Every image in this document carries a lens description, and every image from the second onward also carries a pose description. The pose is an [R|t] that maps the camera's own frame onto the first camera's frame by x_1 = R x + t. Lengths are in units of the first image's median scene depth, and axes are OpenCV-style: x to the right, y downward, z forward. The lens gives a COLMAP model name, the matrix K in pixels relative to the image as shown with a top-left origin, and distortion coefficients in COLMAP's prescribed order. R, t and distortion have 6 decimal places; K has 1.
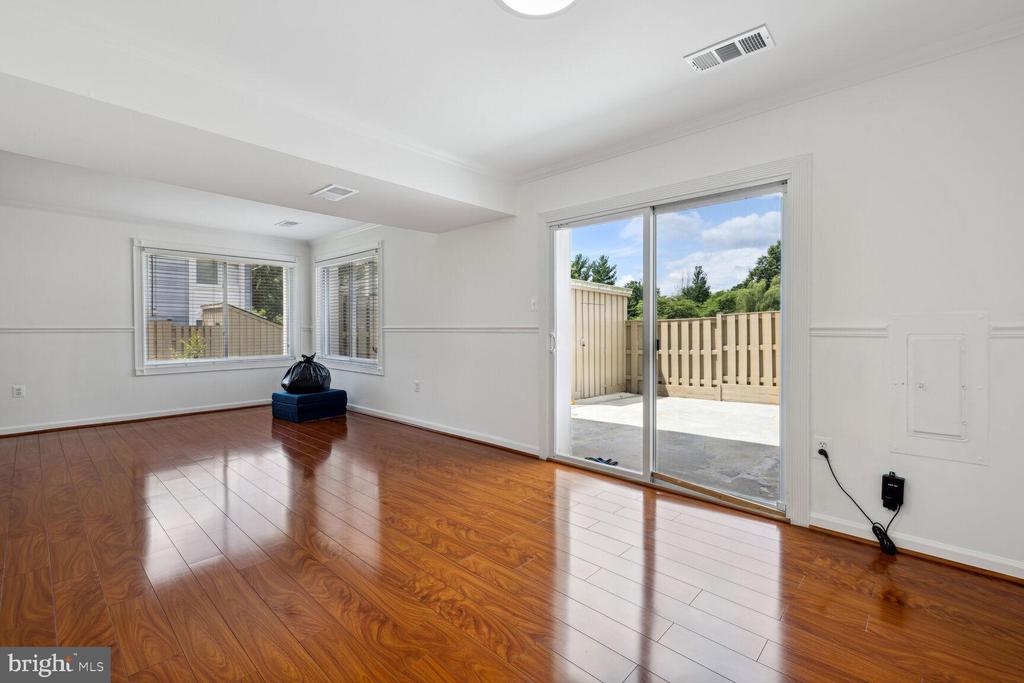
lens RADIAL K [[450.2, 0, 512.6], [0, 450.2, 333.2], [0, 0, 1]] dist [0.003528, 0.000329]
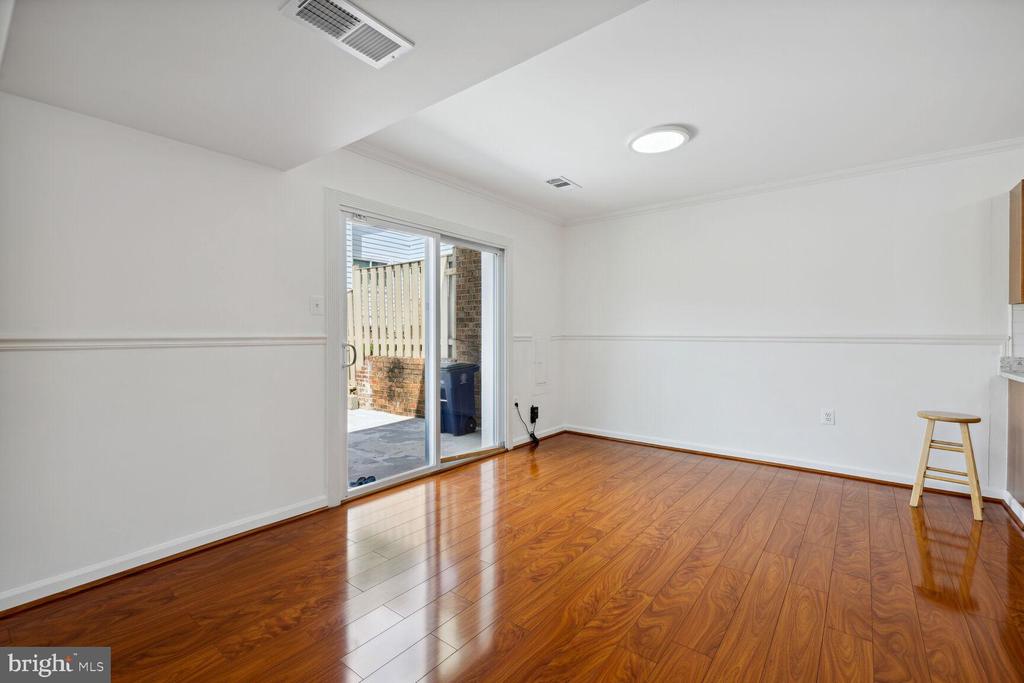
lens RADIAL K [[441.3, 0, 512.0], [0, 441.3, 341.5], [0, 0, 1]] dist [0.001115, -0.000244]
pose [[-0.079446, -0.014790, 0.996729, -0.319488], [0.013647, 0.999780, 0.015923, -0.005855], [-0.996746, 0.014868, -0.079227, 0.337310]]
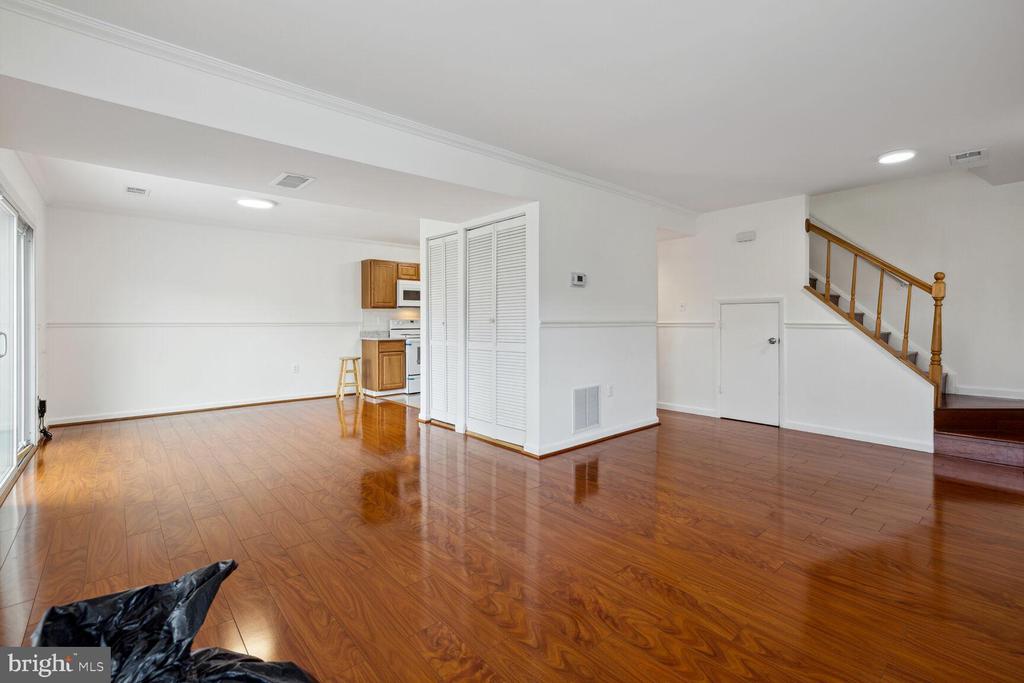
lens RADIAL K [[453.9, 0, 510.6], [0, 453.9, 322.6], [0, 0, 1]] dist [0.002046, 0.000627]
pose [[-0.994749, 0.004211, 0.102256, -0.361569], [0.005782, 0.999870, 0.015072, -0.008956], [-0.102179, 0.015584, -0.994644, 0.730053]]
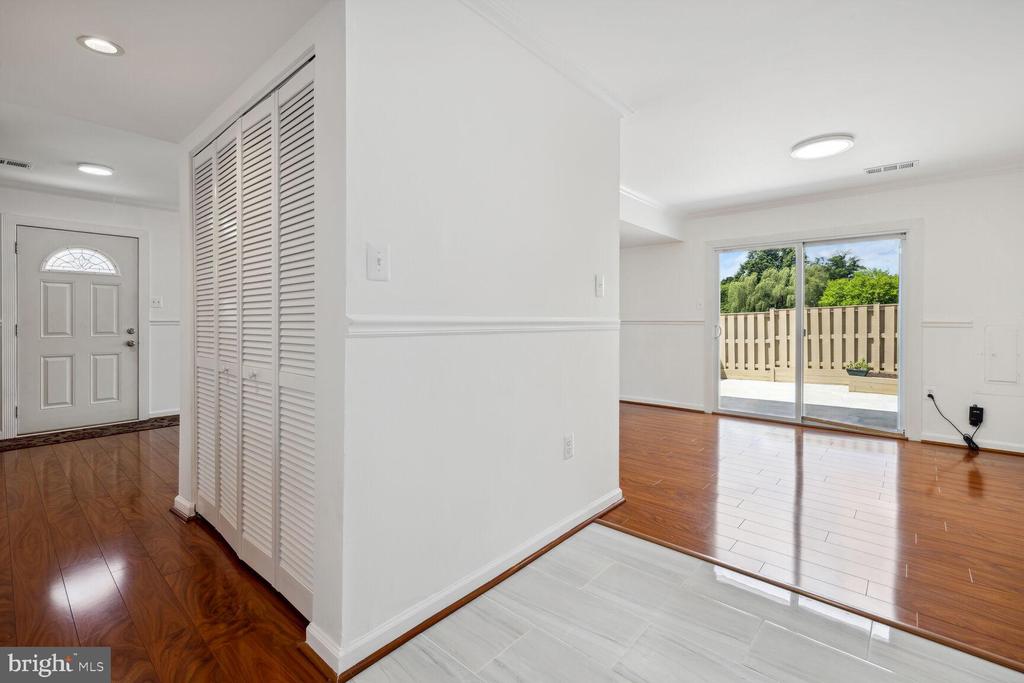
lens RADIAL K [[453.9, 0, 510.6], [0, 453.9, 322.6], [0, 0, 1]] dist [0.002046, 0.000627]
pose [[0.999698, 0.002412, 0.024456, -0.267630], [-0.002280, 0.999983, -0.005412, 0.001281], [-0.024469, 0.005355, 0.999686, -0.191752]]
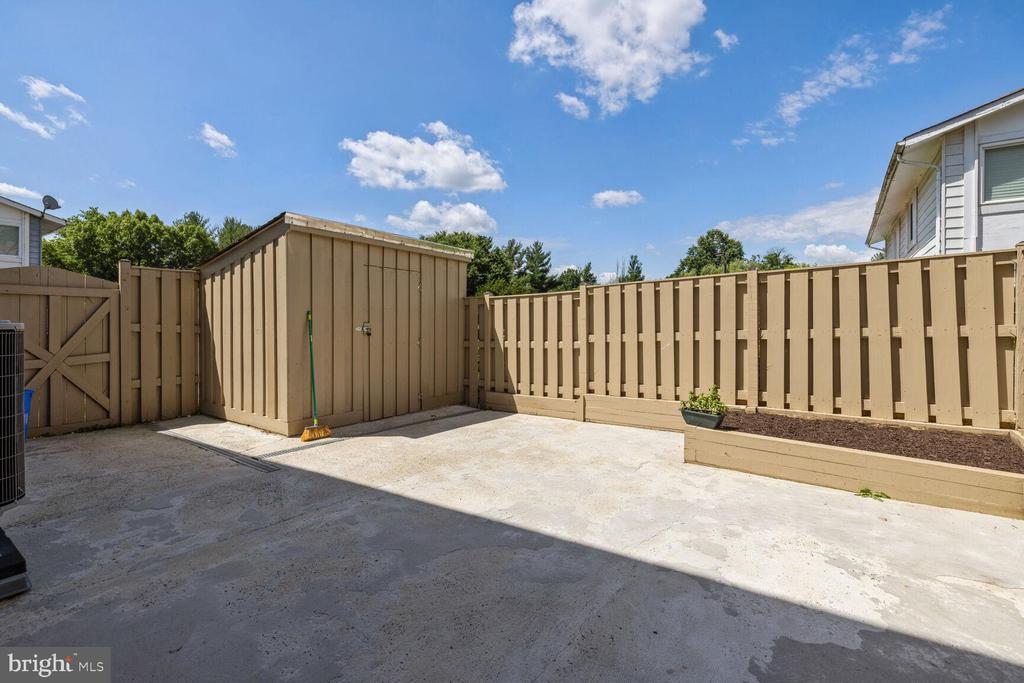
lens RADIAL K [[457.8, 0, 510.1], [0, 457.8, 315.2], [0, 0, 1]] dist [0.003216, 0.000098]
pose [[0.992570, 0.004011, 0.121609, 0.277066], [-0.002204, 0.999885, -0.014987, 0.009970], [-0.121656, 0.014607, 0.992465, 0.364371]]
